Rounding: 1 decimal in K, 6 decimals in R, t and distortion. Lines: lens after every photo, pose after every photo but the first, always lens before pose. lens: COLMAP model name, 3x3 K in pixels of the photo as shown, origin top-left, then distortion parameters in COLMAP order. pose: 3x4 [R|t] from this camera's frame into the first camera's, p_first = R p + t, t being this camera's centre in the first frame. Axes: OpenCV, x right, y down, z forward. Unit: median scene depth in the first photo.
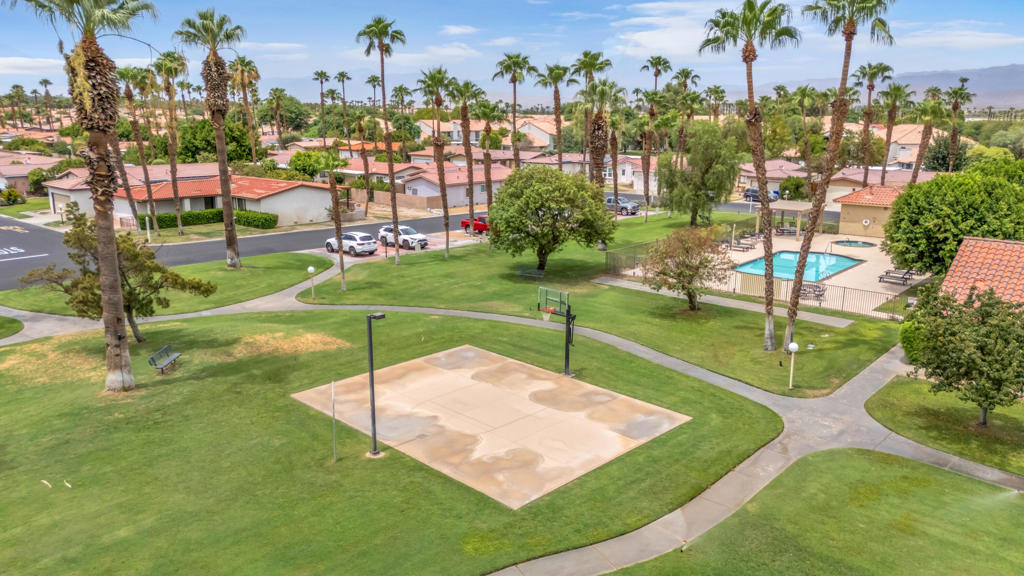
lens RADIAL K [[729.8, 0, 507.4], [0, 729.8, 286.3], [0, 0, 1]] dist [0.030272, -0.014318]
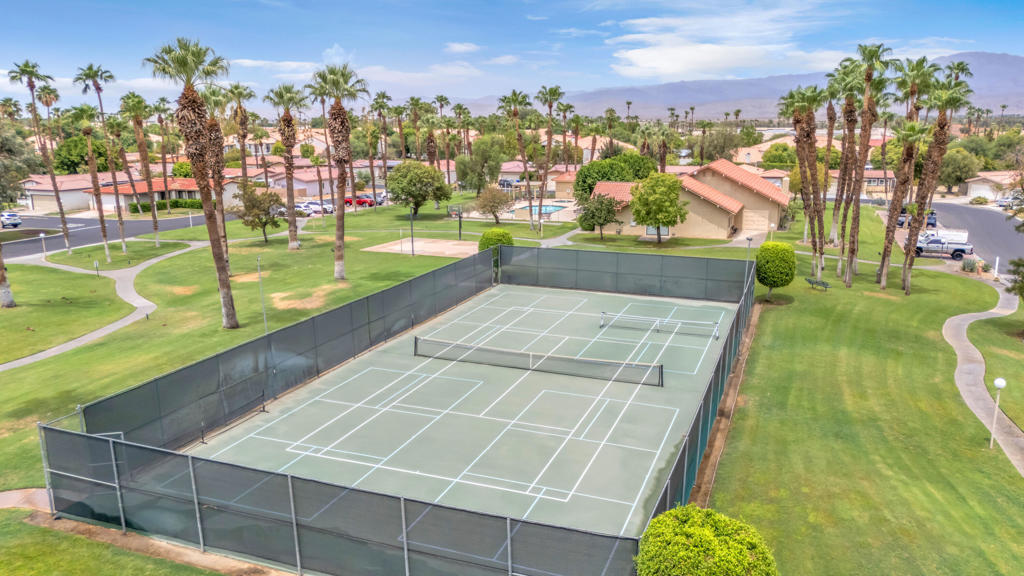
lens RADIAL K [[729.8, 0, 507.5], [0, 729.8, 293.2], [0, 0, 1]] dist [0.030272, -0.014318]
pose [[0.936616, -0.086962, 0.339394, -0.301300], [0.089110, 0.995979, 0.009281, 0.139056], [-0.338837, 0.021551, 0.940598, -0.671741]]
